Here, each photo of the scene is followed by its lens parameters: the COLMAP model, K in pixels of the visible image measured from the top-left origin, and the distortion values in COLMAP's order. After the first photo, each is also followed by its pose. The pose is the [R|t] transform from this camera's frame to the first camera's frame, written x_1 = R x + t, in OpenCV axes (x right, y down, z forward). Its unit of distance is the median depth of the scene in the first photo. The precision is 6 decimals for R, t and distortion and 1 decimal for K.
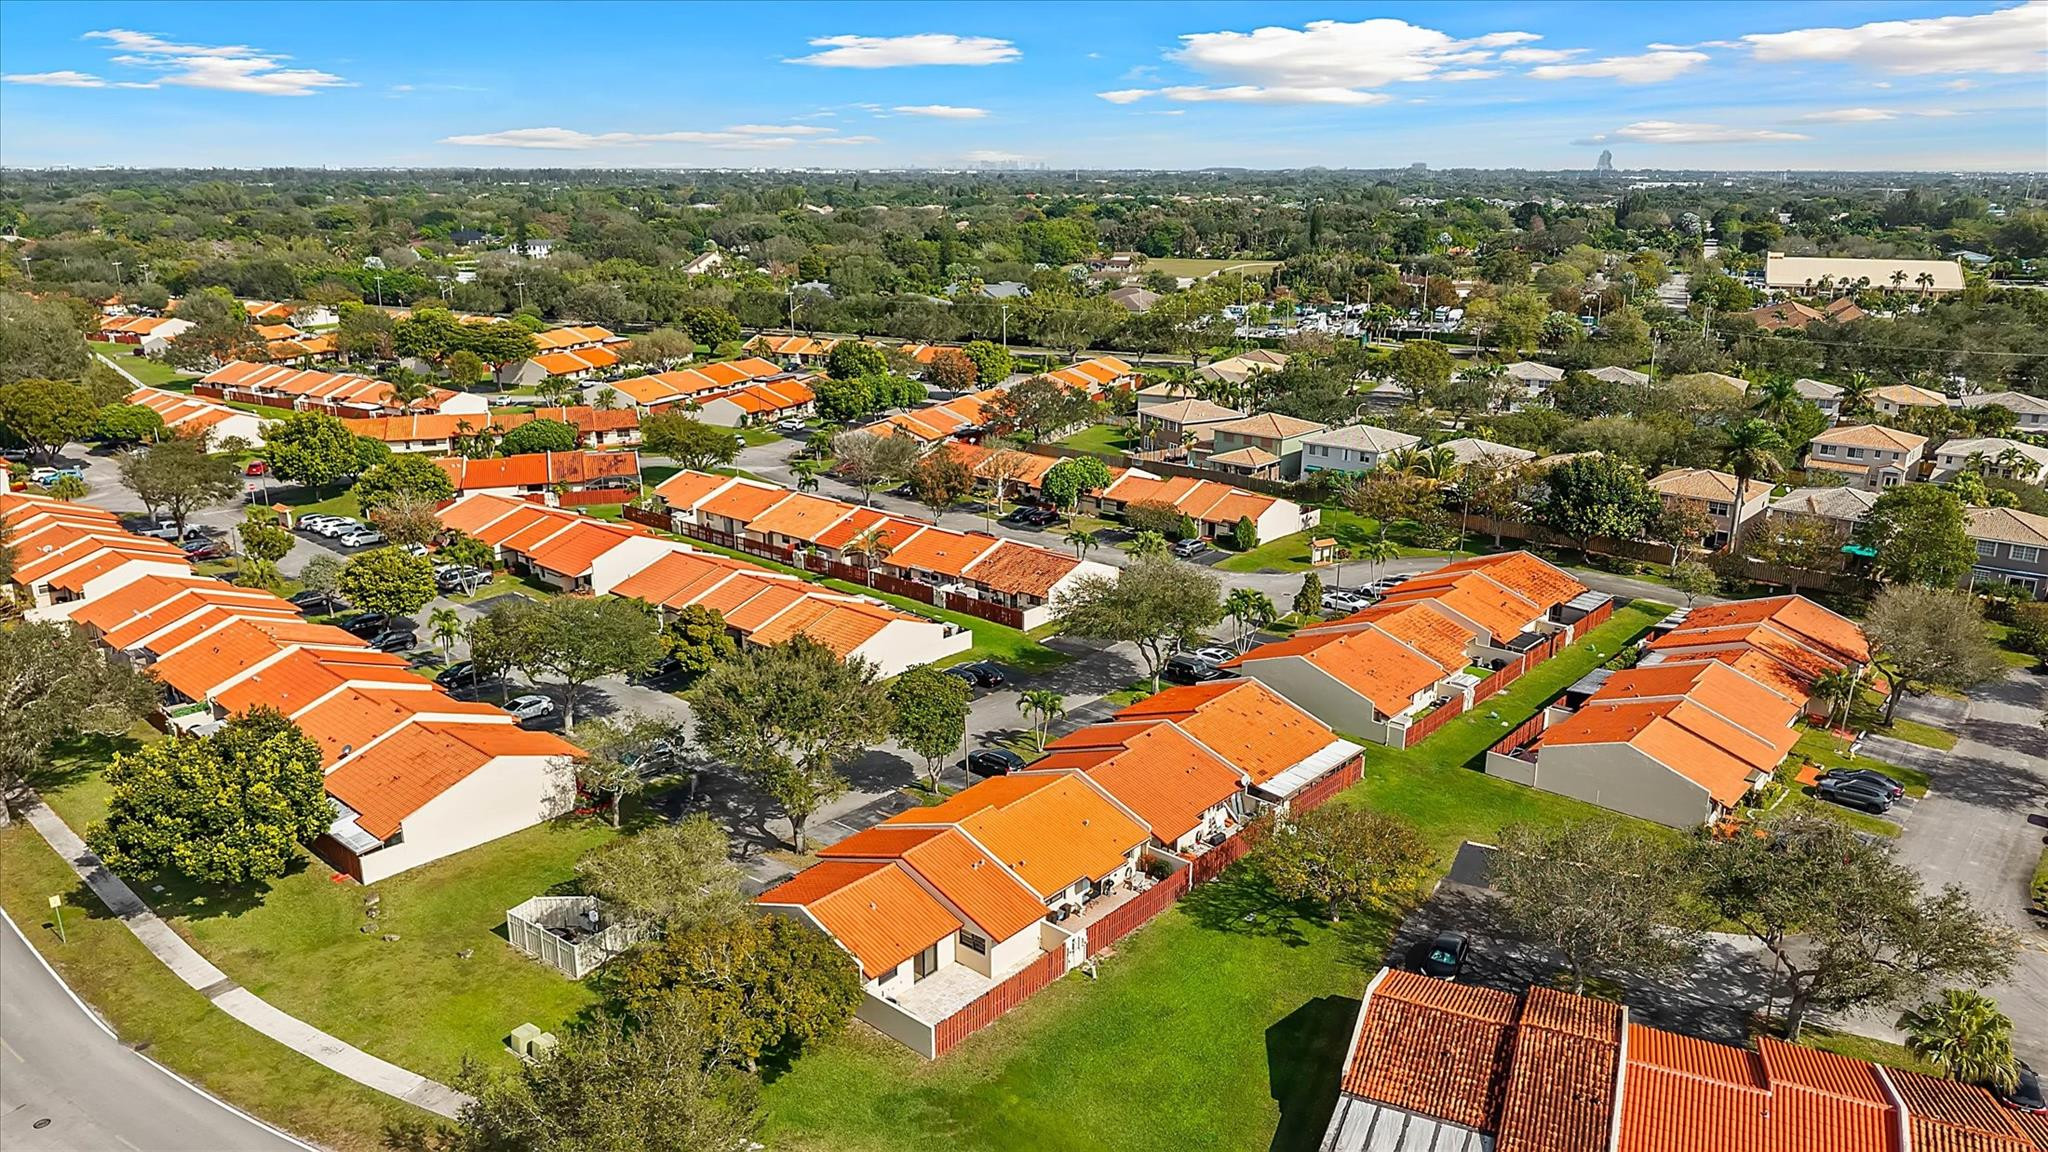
lens RADIAL K [[1391.3, 0, 1024.0], [0, 1391.3, 576.0], [0, 0, 1]] dist [0.049415, -0.076662]
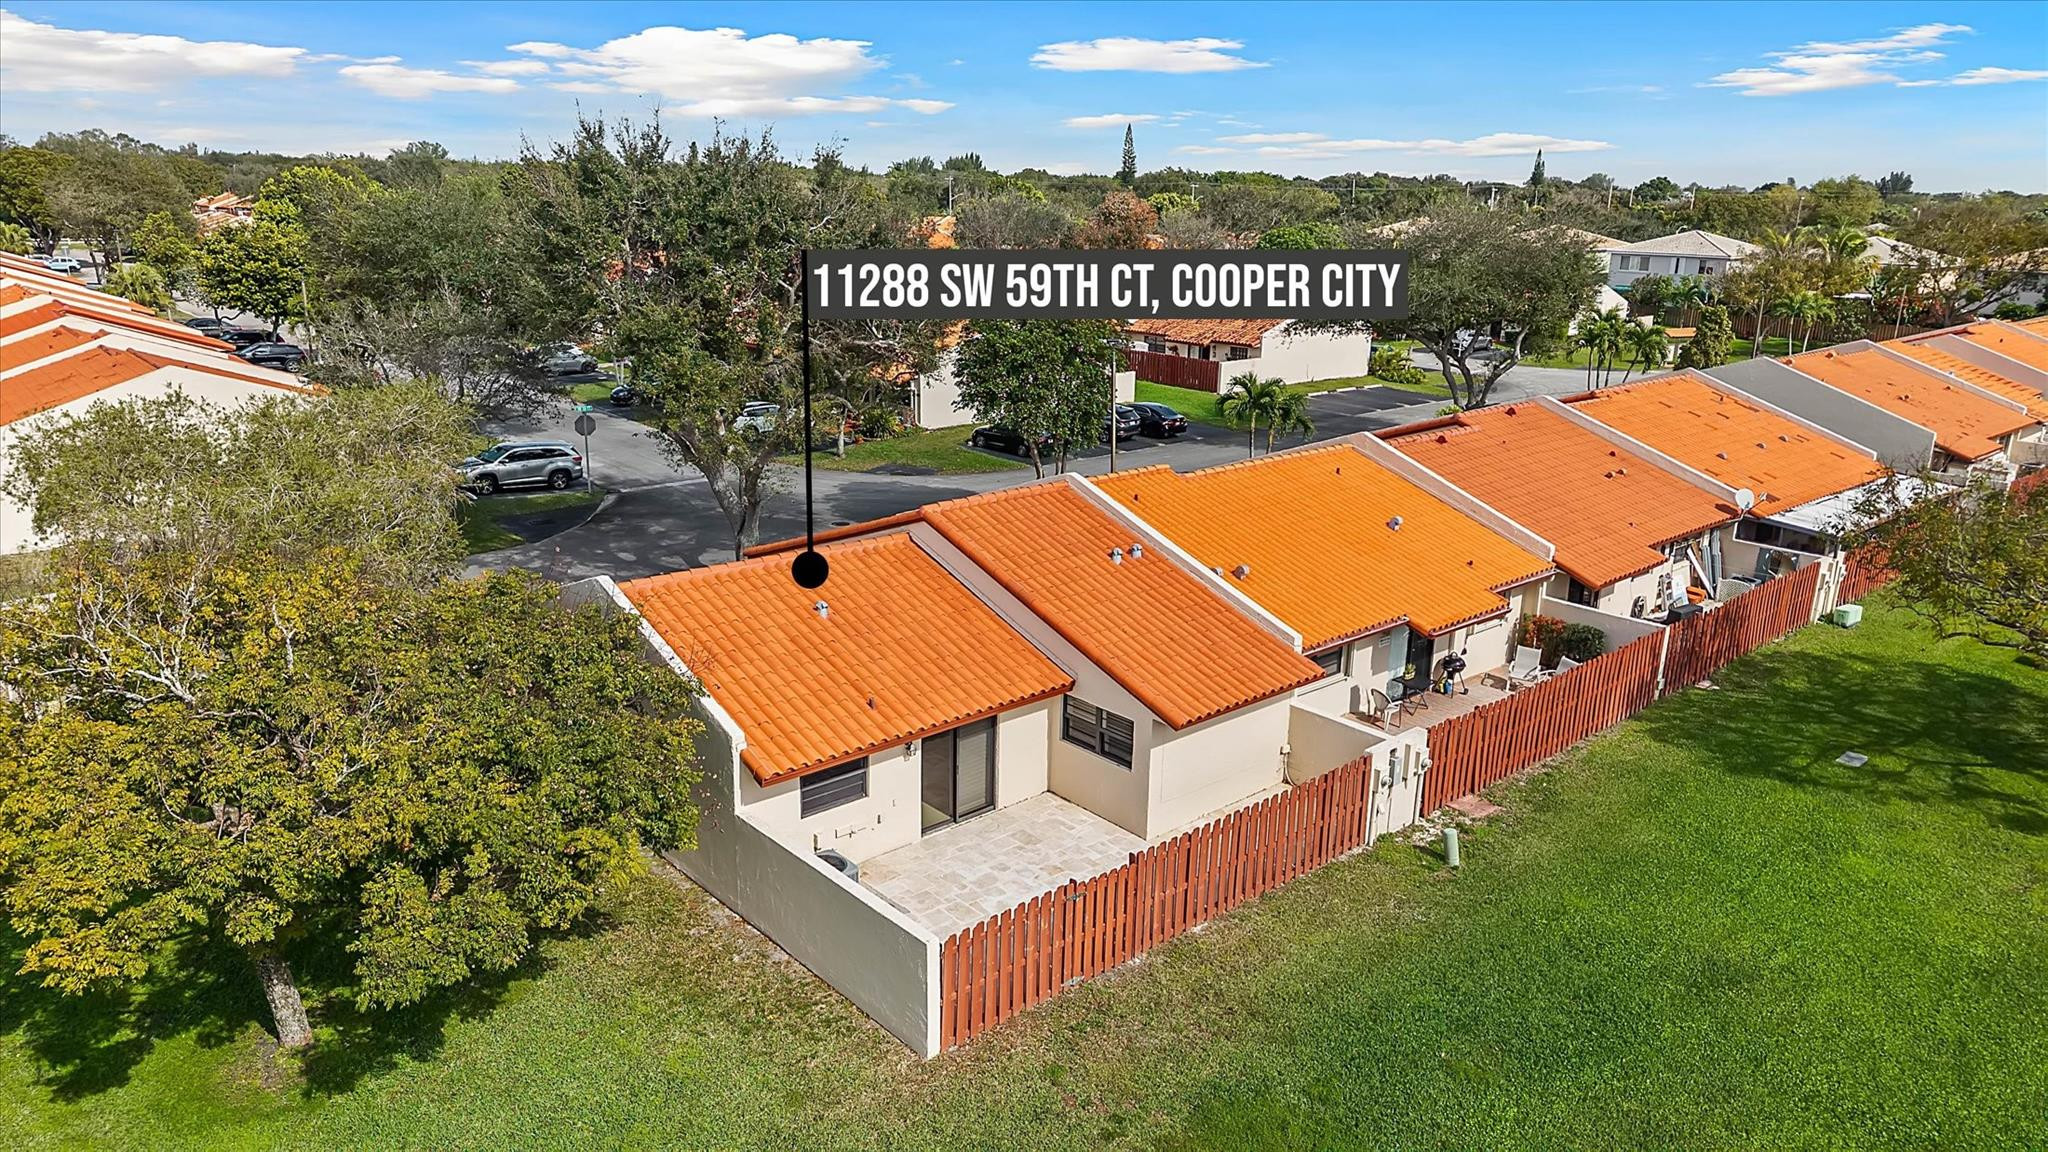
lens RADIAL K [[1391.3, 0, 1024.0], [0, 1391.3, 576.0], [0, 0, 1]] dist [0.049415, -0.076662]
pose [[0.991433, 0.051153, -0.120187, -0.014929], [-0.051452, 0.998675, 0.000617, 0.214249], [0.120059, 0.005573, 0.992751, 0.624440]]
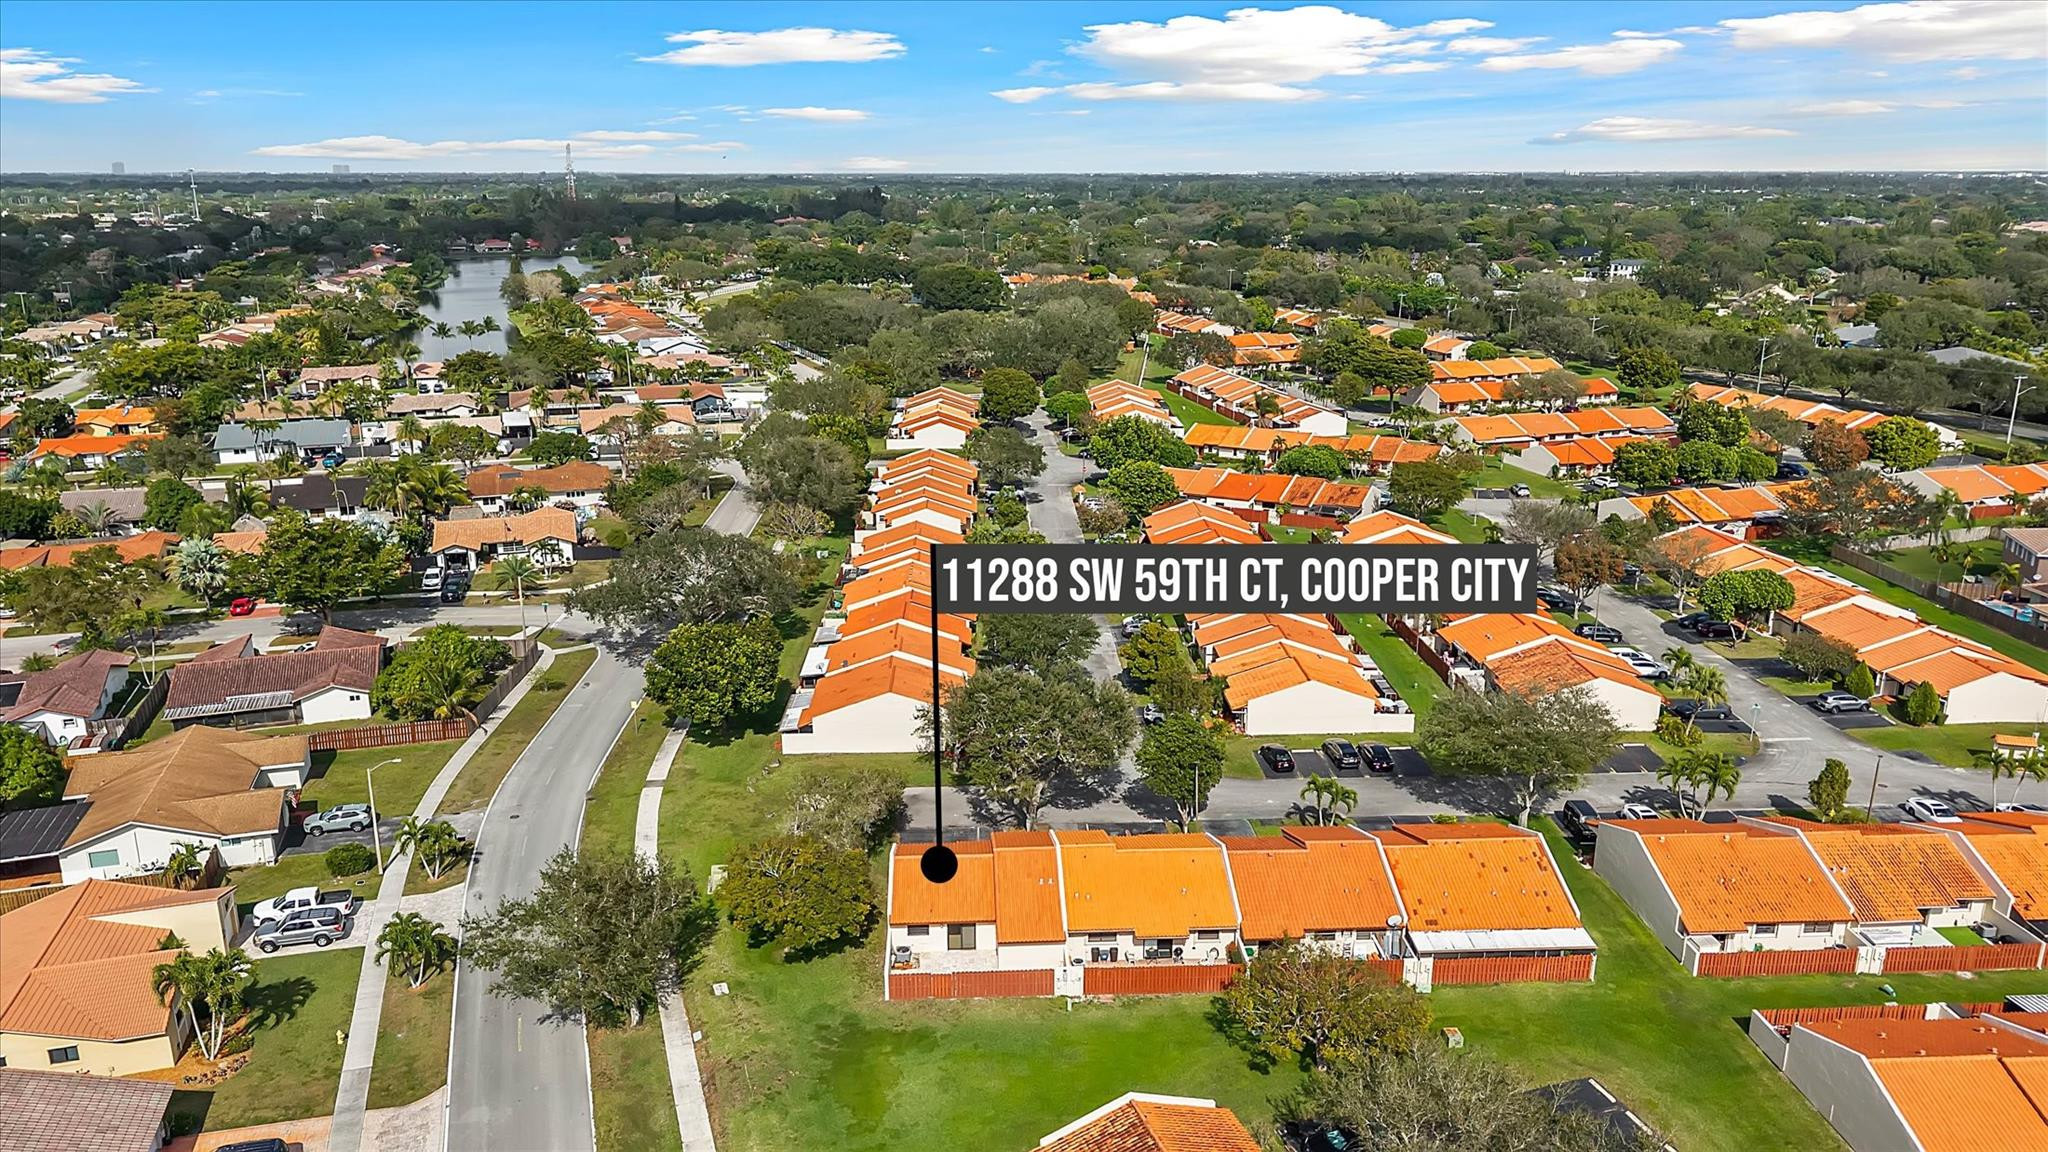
lens RADIAL K [[1391.3, 0, 1024.0], [0, 1391.3, 576.0], [0, 0, 1]] dist [0.049415, -0.076662]
pose [[0.695664, 0.193096, -0.691929, 0.697180], [-0.197149, 0.977532, 0.074586, -0.119177], [0.690785, 0.084527, 0.718102, 0.146077]]
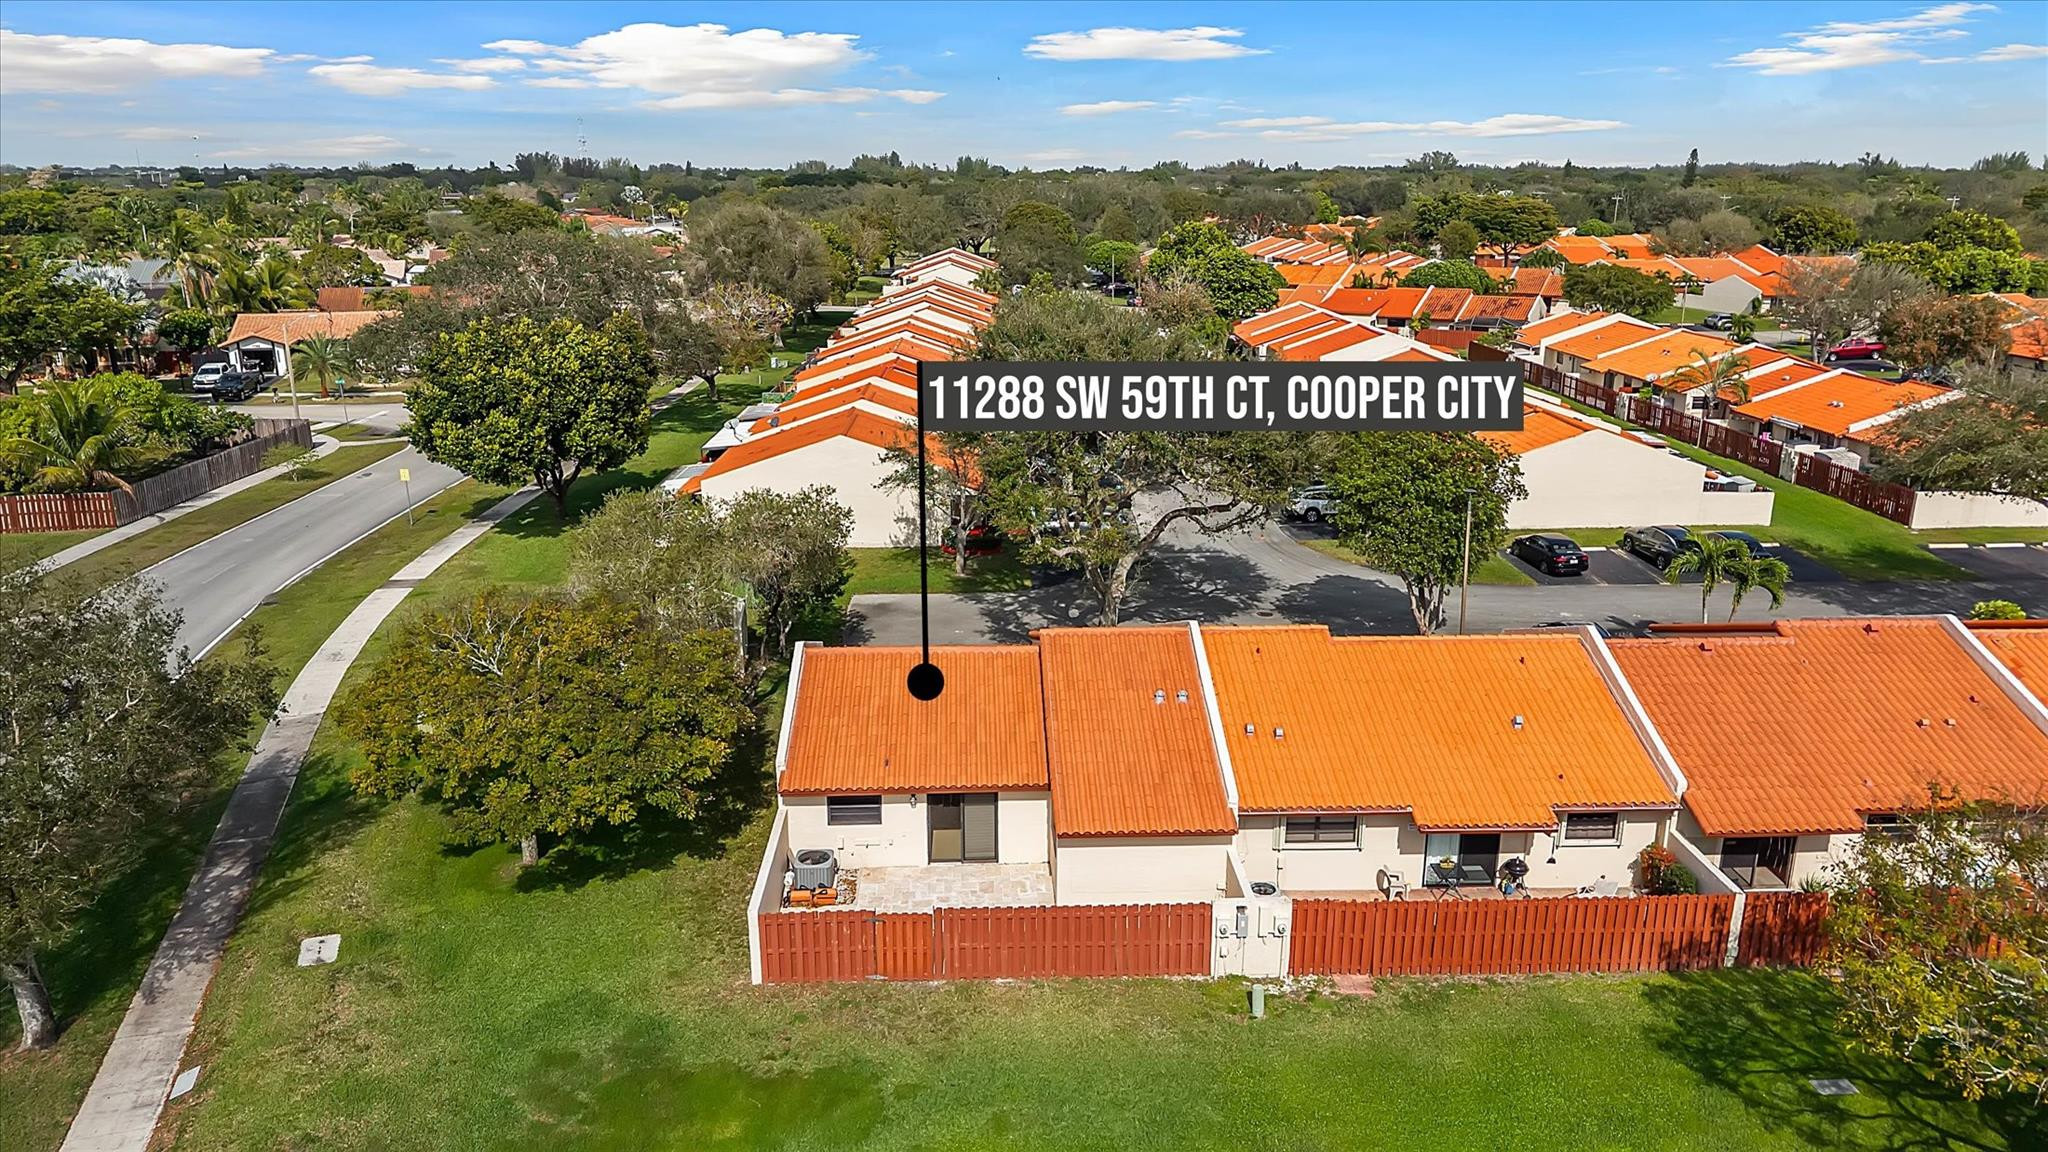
lens RADIAL K [[1391.3, 0, 1024.0], [0, 1391.3, 576.0], [0, 0, 1]] dist [0.049415, -0.076662]
pose [[0.685876, 0.199885, -0.699729, 0.249587], [-0.201527, 0.976103, 0.081296, 0.140228], [0.699257, 0.085256, 0.709768, 0.633948]]
